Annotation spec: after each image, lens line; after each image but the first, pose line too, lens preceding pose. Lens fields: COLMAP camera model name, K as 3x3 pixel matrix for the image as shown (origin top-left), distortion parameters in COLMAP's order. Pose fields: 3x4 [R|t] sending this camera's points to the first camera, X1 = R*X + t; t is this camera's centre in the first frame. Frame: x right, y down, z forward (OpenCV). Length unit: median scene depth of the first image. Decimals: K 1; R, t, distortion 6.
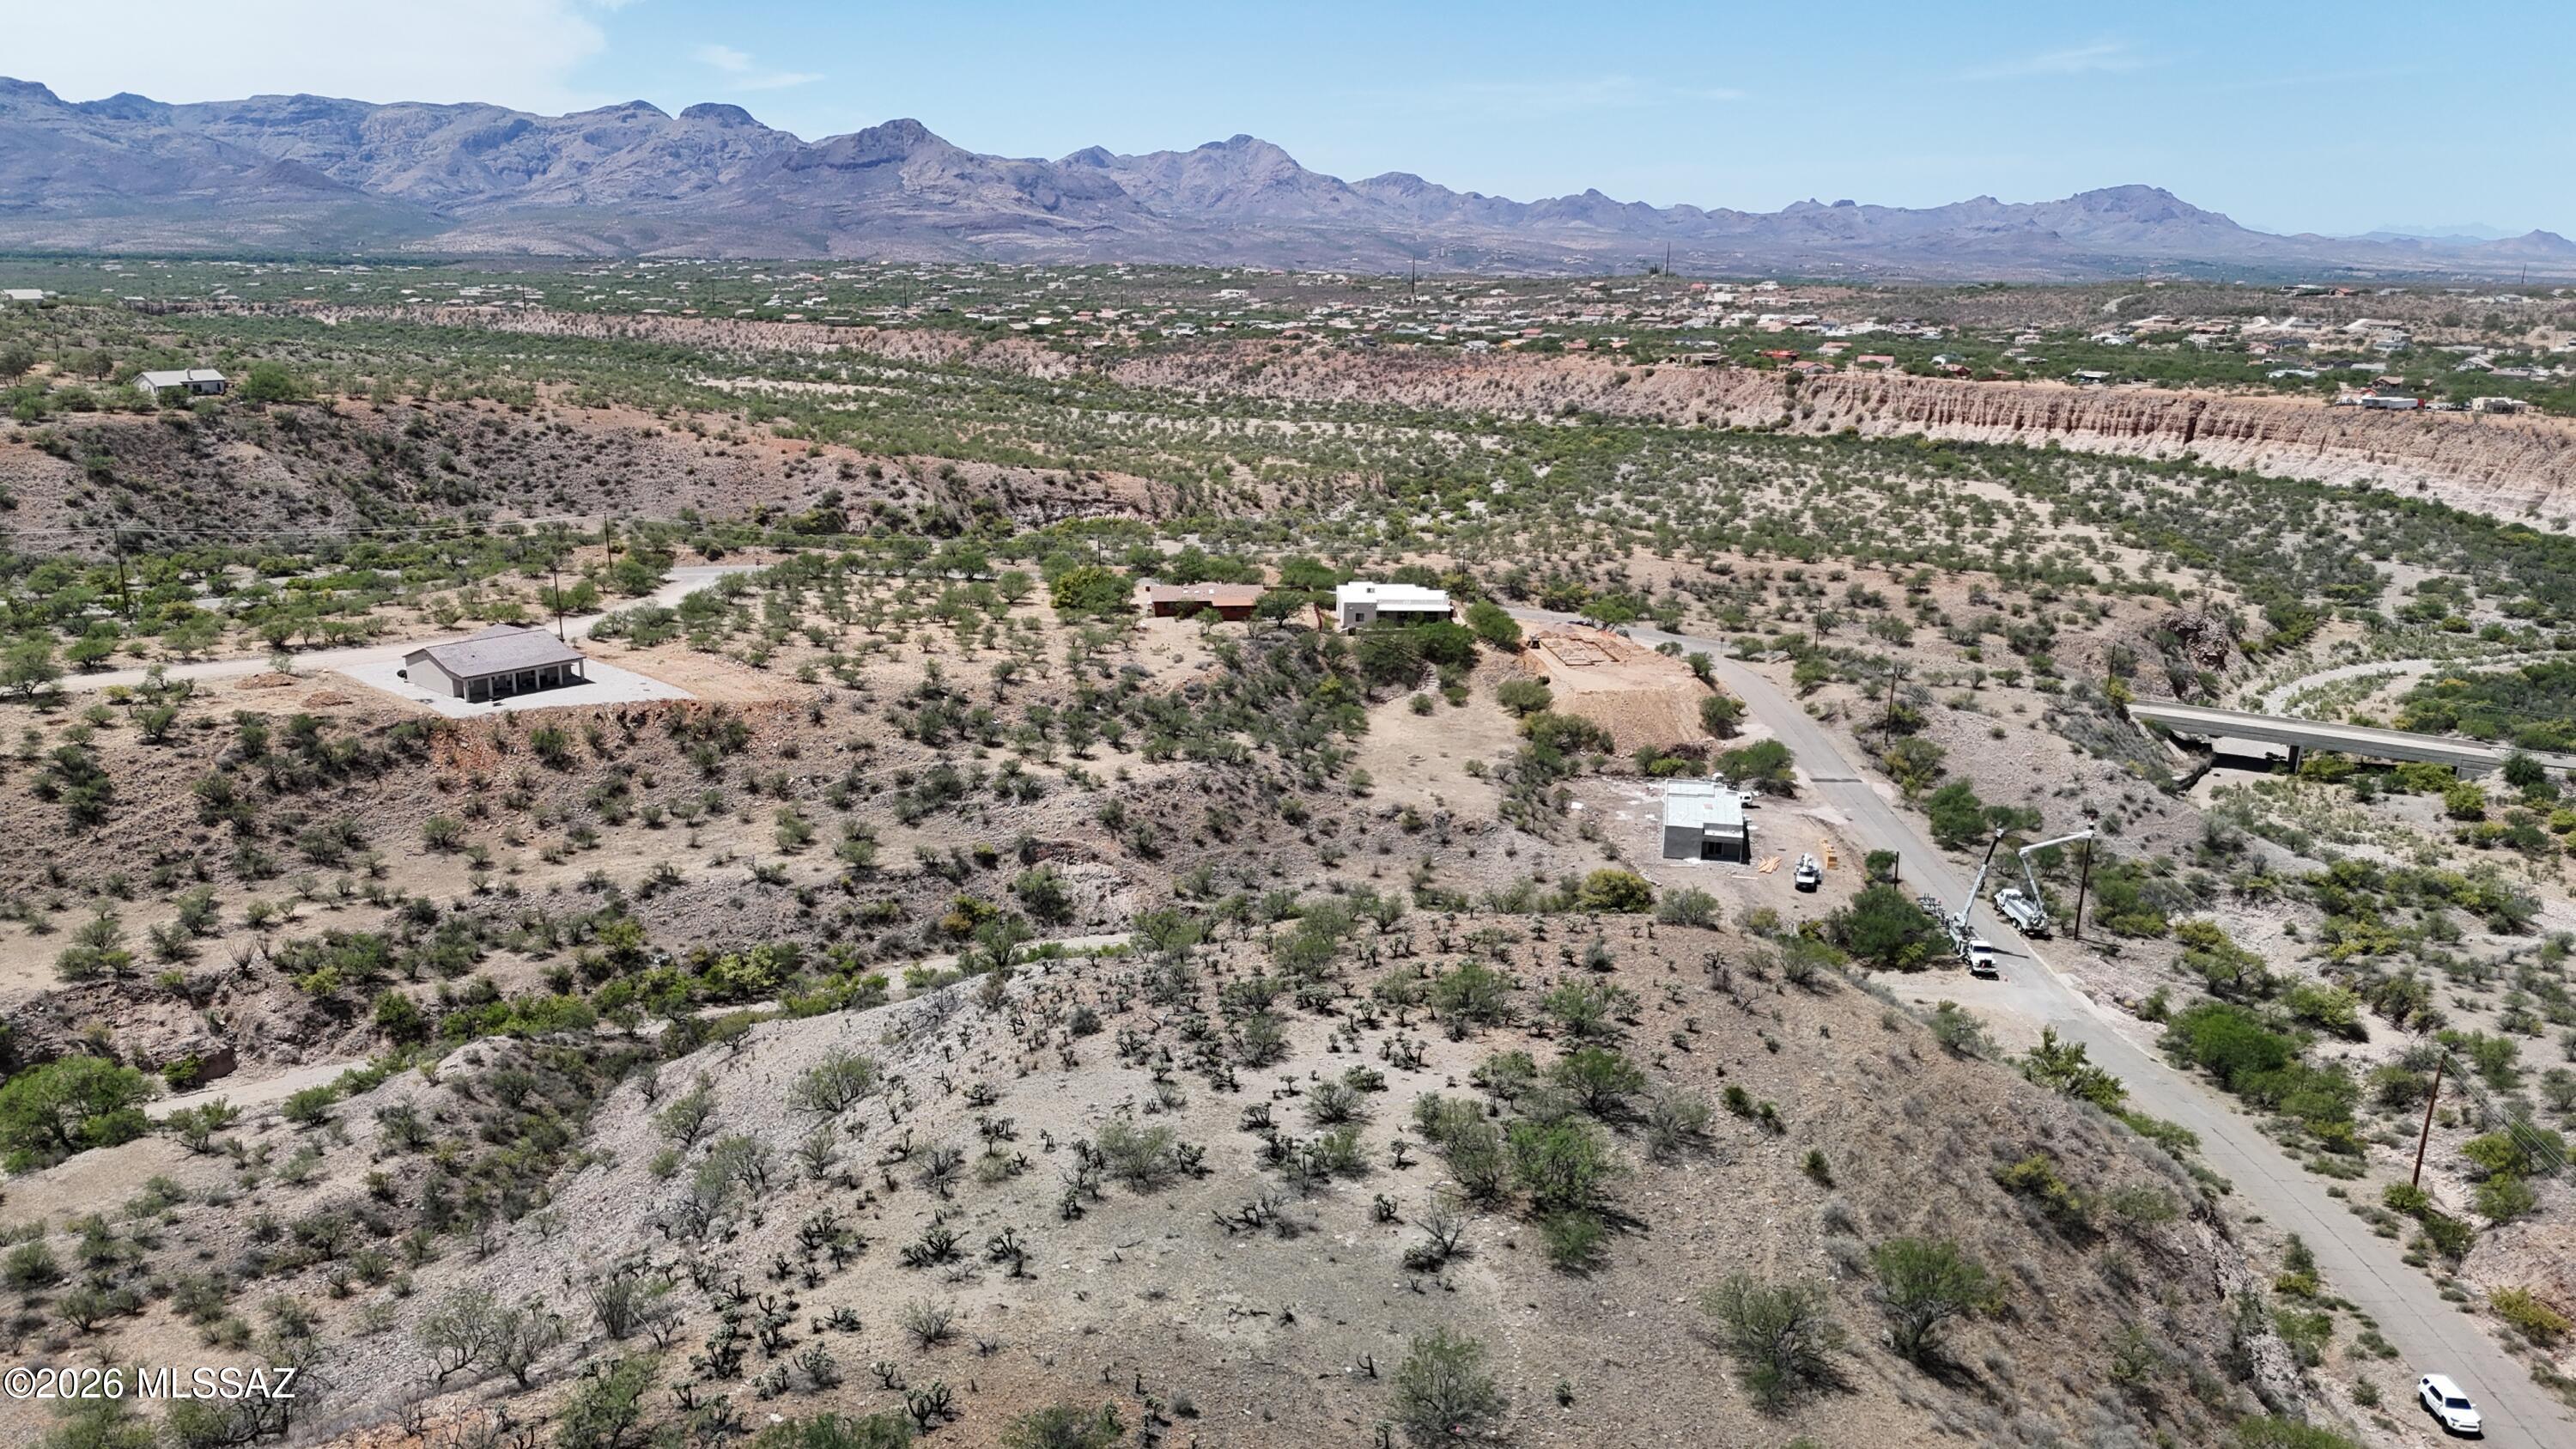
lens RADIAL K [[1886.4, 0, 1281.1], [0, 1886.4, 732.5], [0, 0, 1]] dist [0.069923, -0.064596]
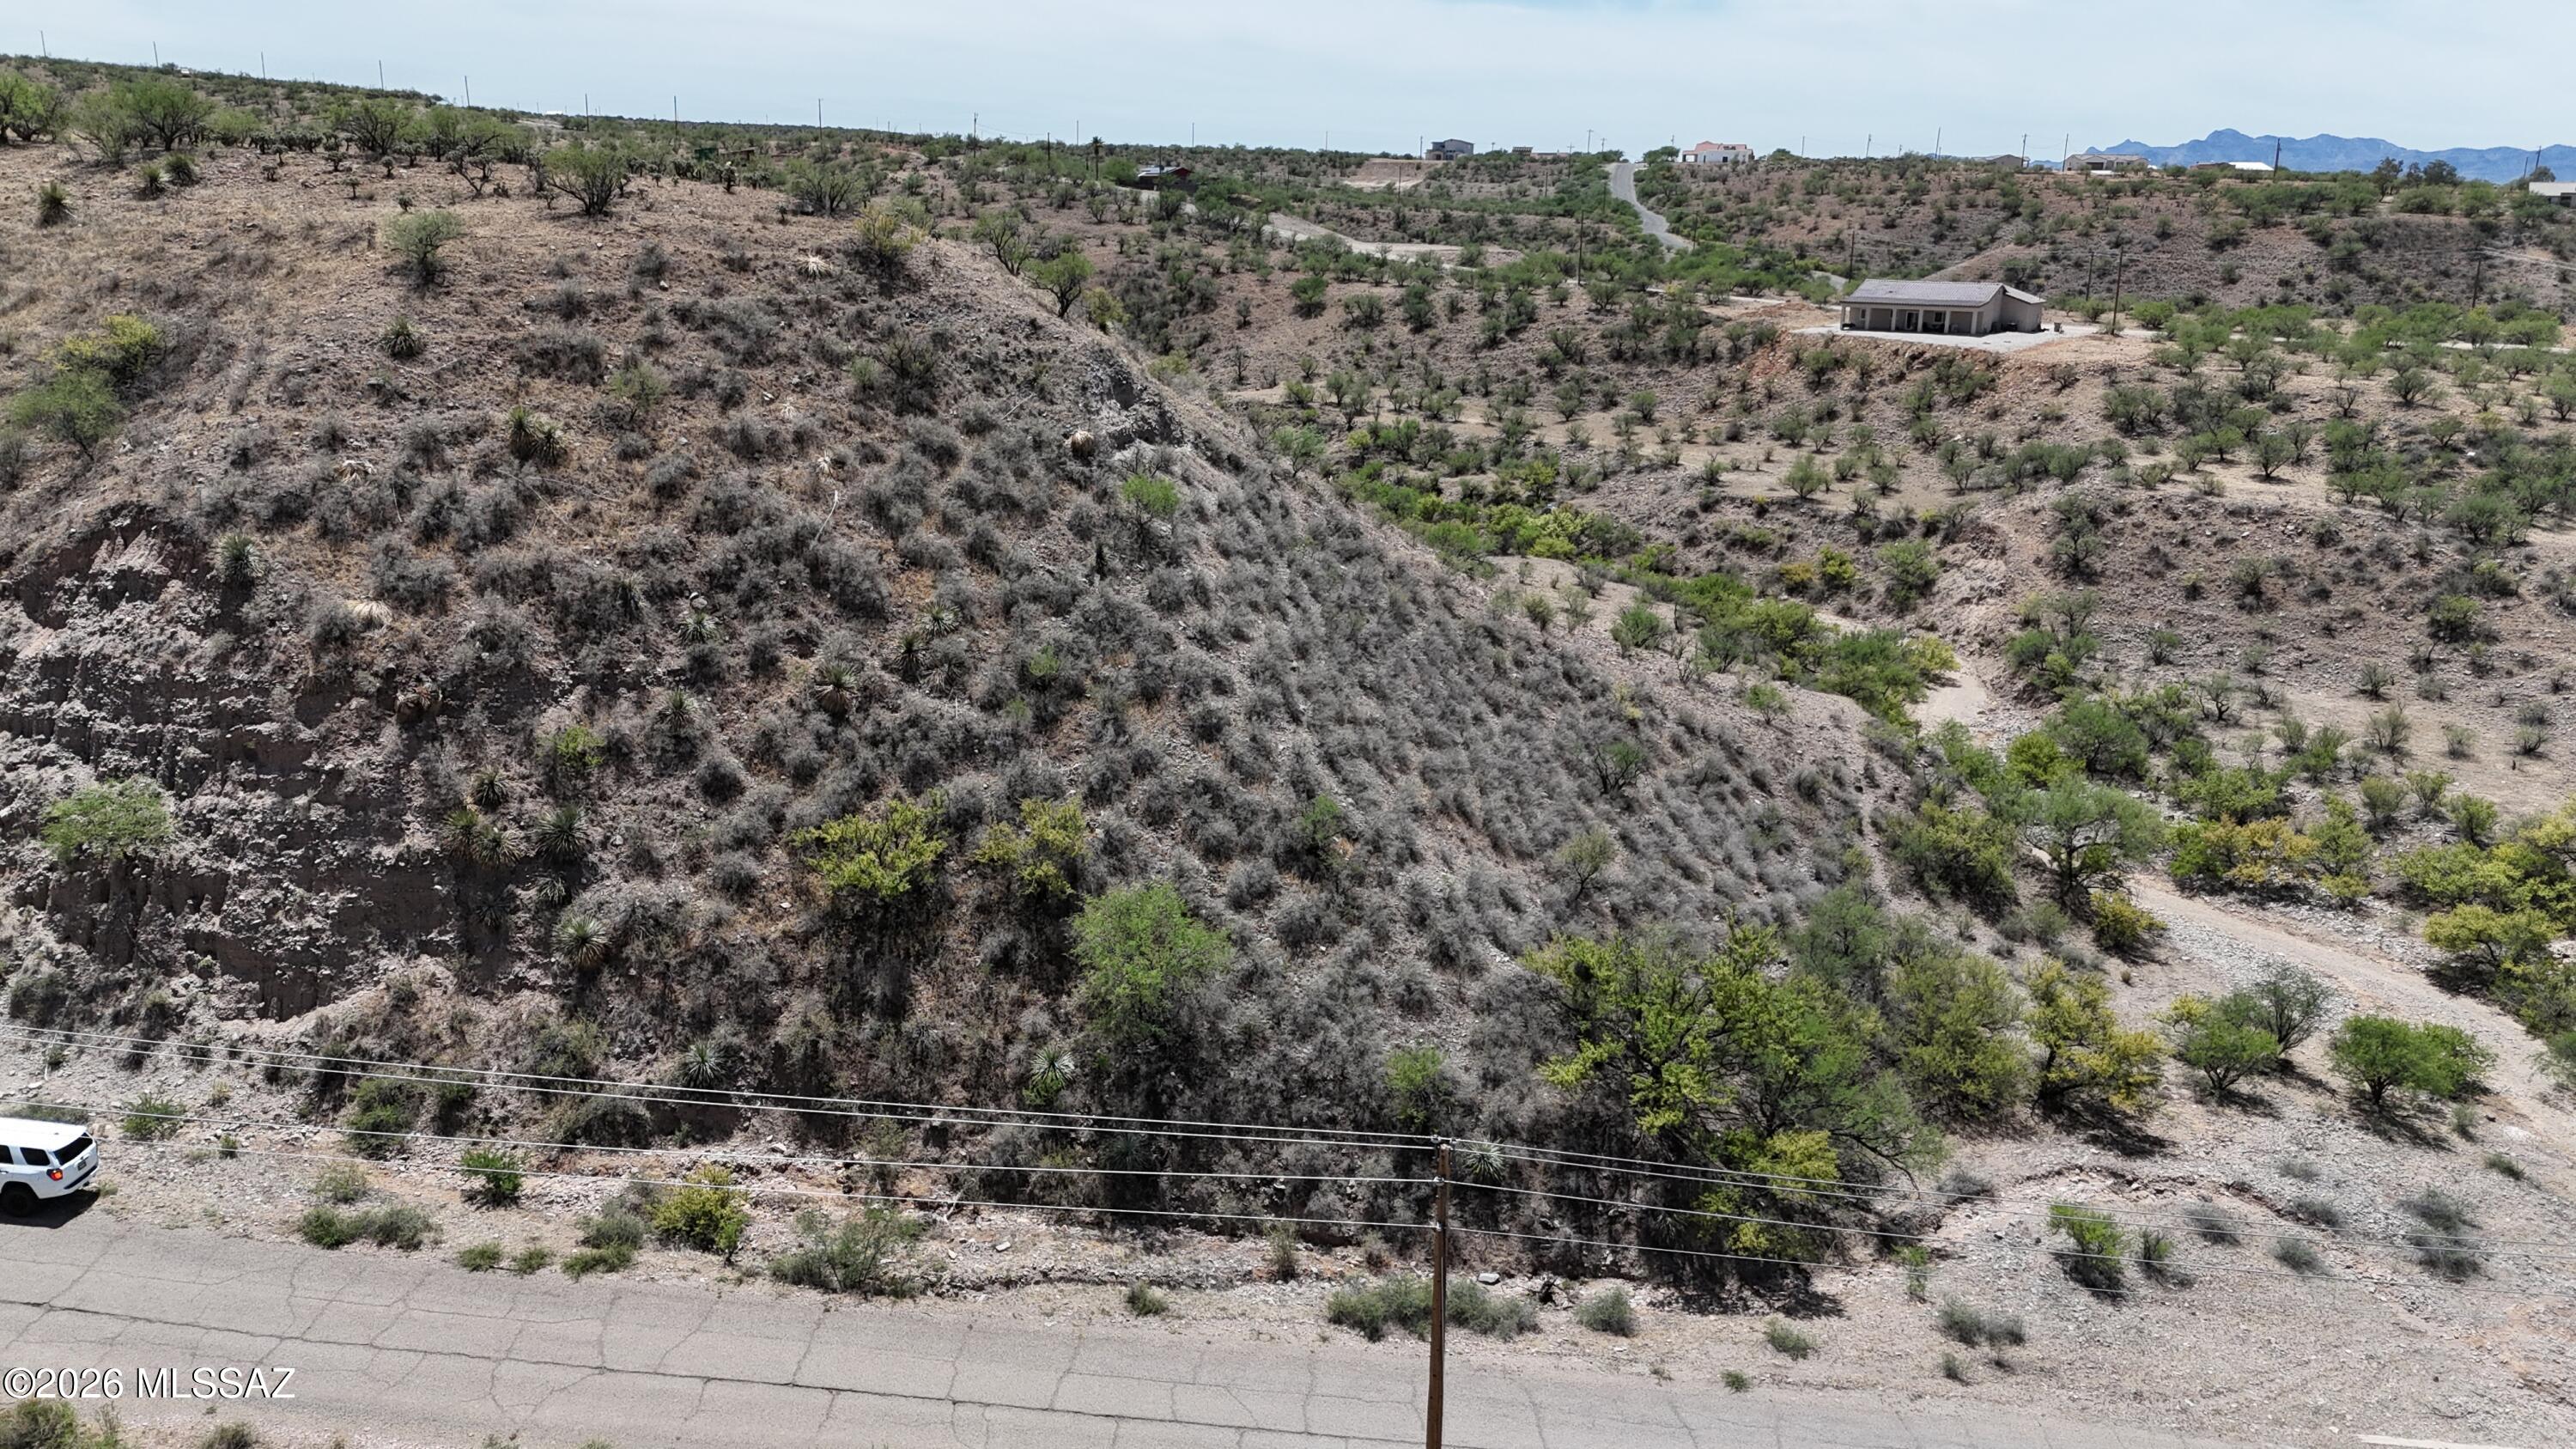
lens RADIAL K [[1886.4, 0, 1283.3], [0, 1886.4, 724.2], [0, 0, 1]] dist [0.069923, -0.064596]
pose [[0.115120, 0.245776, -0.962466, 0.274653], [-0.270256, 0.940109, 0.207742, 0.025543], [0.955881, 0.236197, 0.174647, 0.315290]]
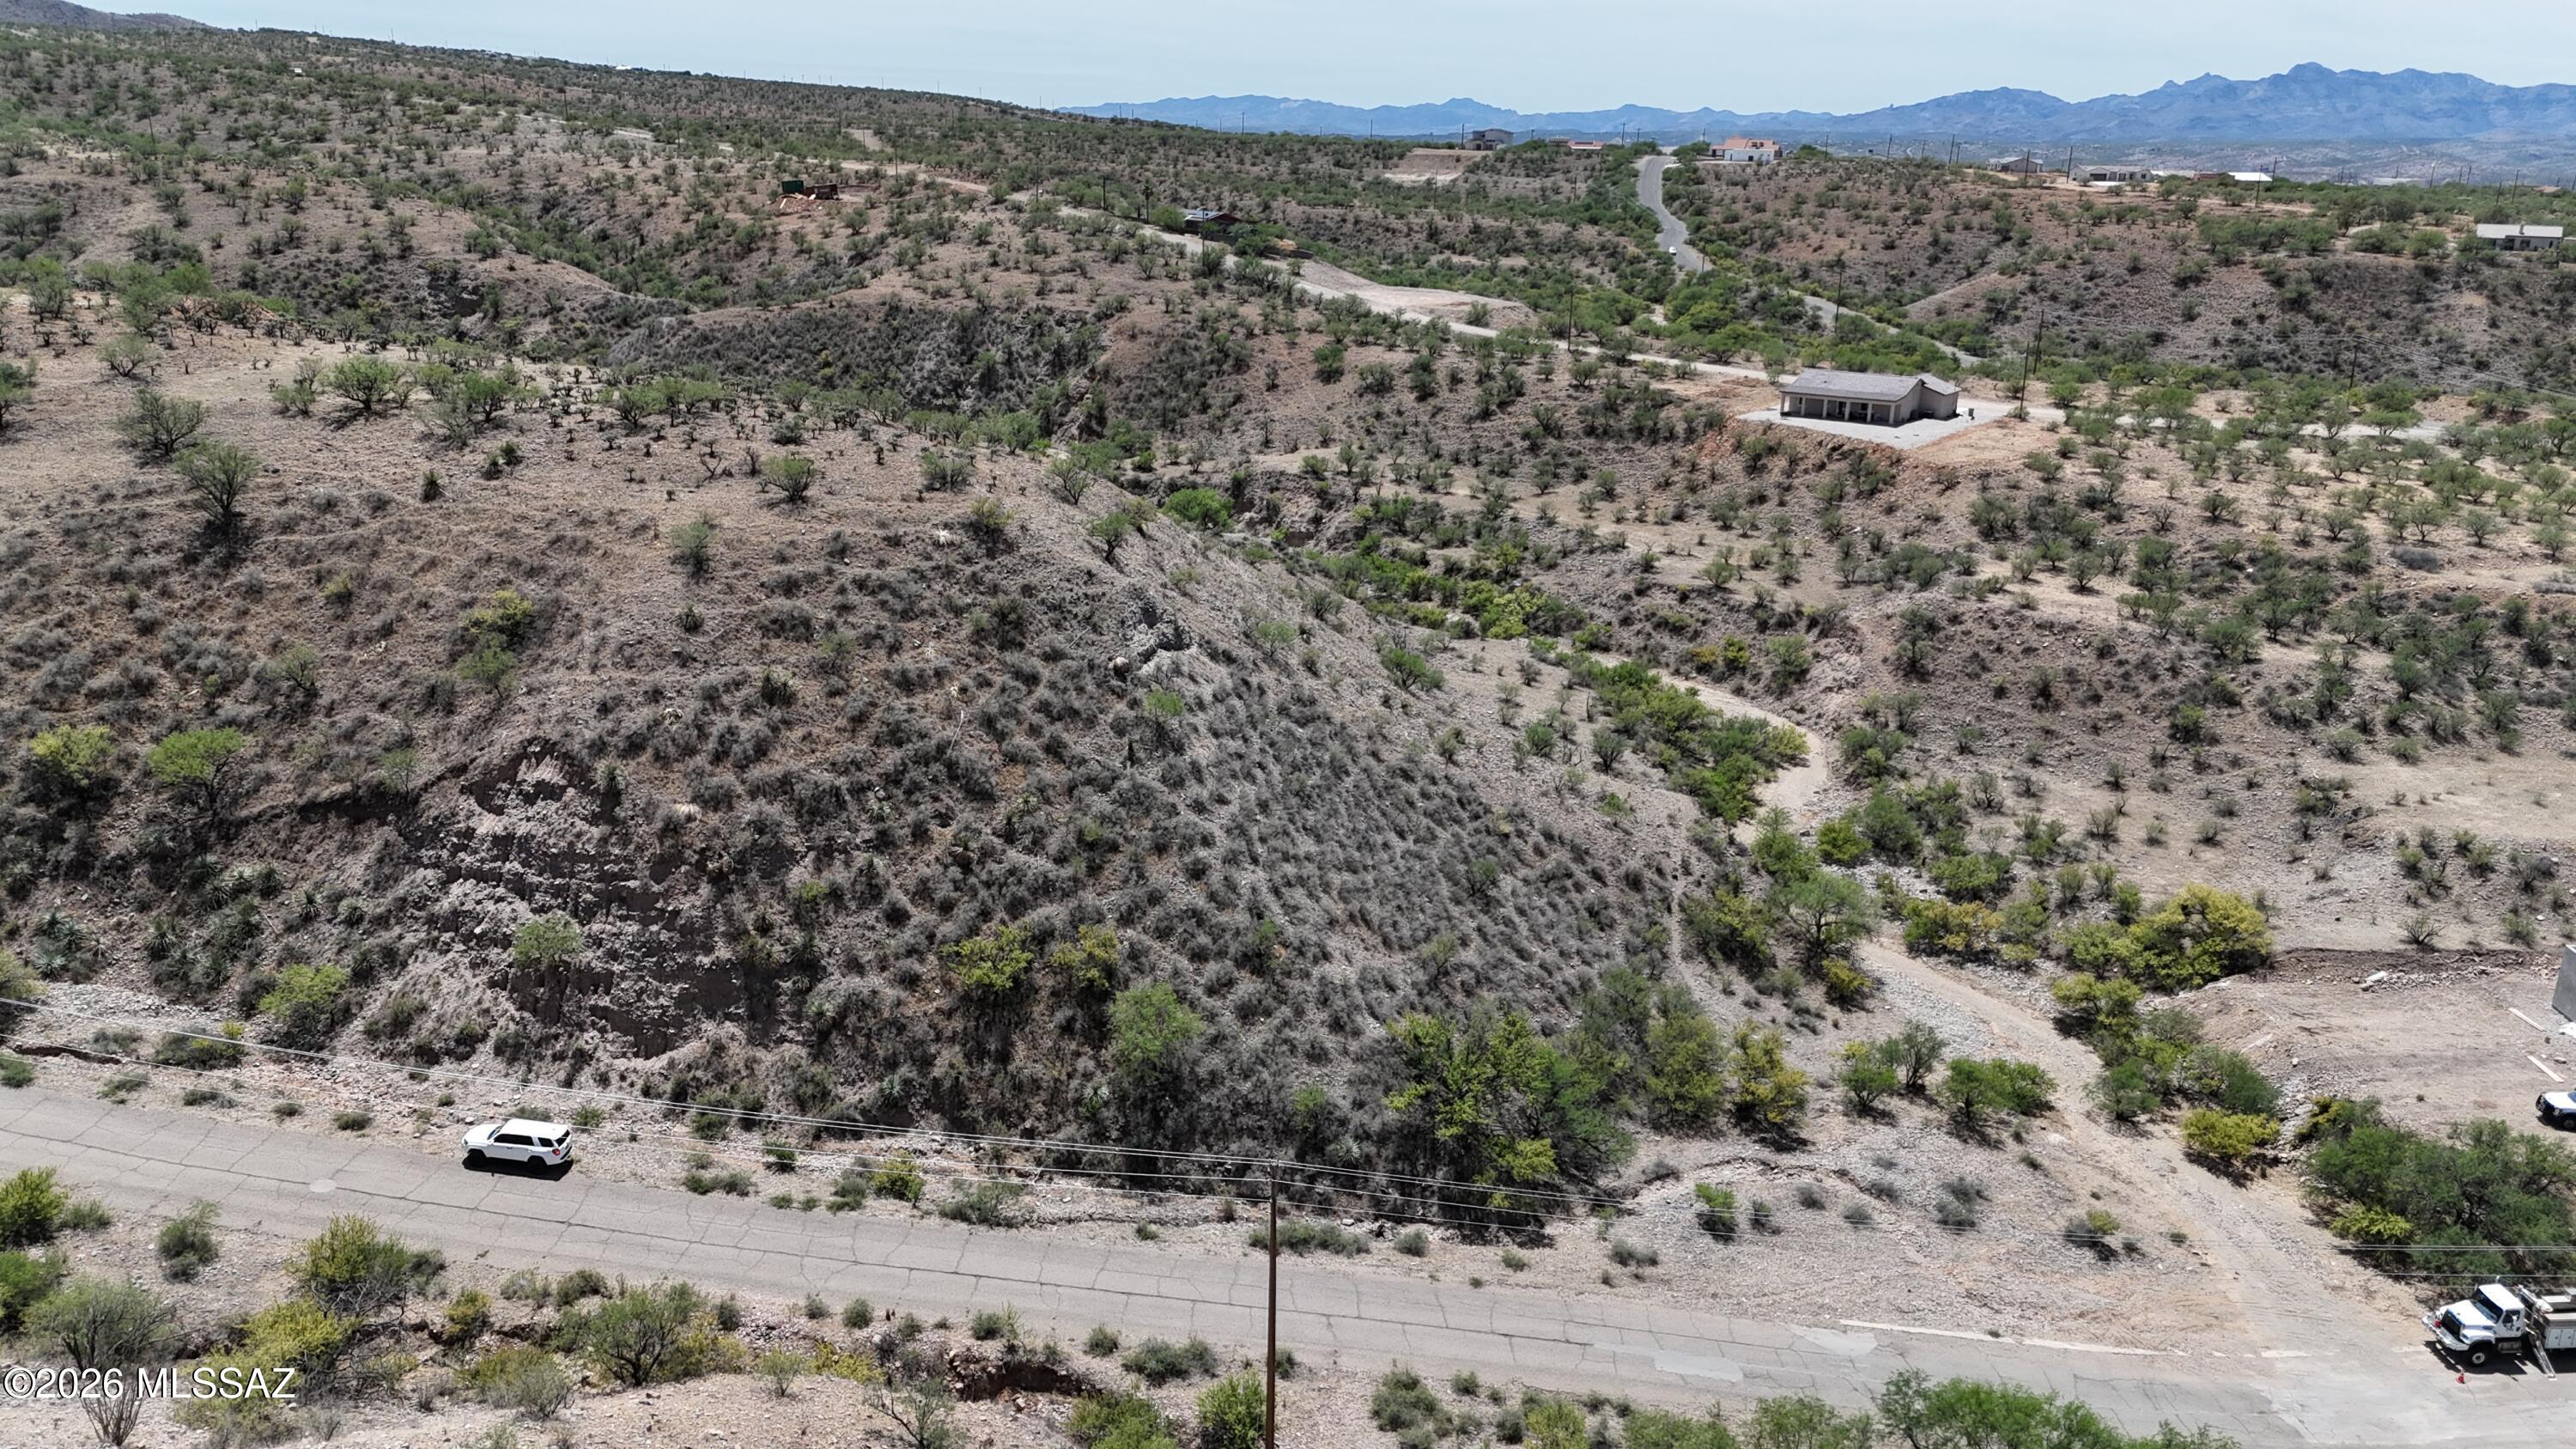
lens RADIAL K [[1886.4, 0, 1281.7], [0, 1886.4, 722.0], [0, 0, 1]] dist [0.069923, -0.064596]
pose [[0.085084, 0.277379, -0.956986, 0.354850], [-0.274039, 0.929942, 0.245176, -0.021705], [0.957947, 0.241391, 0.155136, 0.304385]]
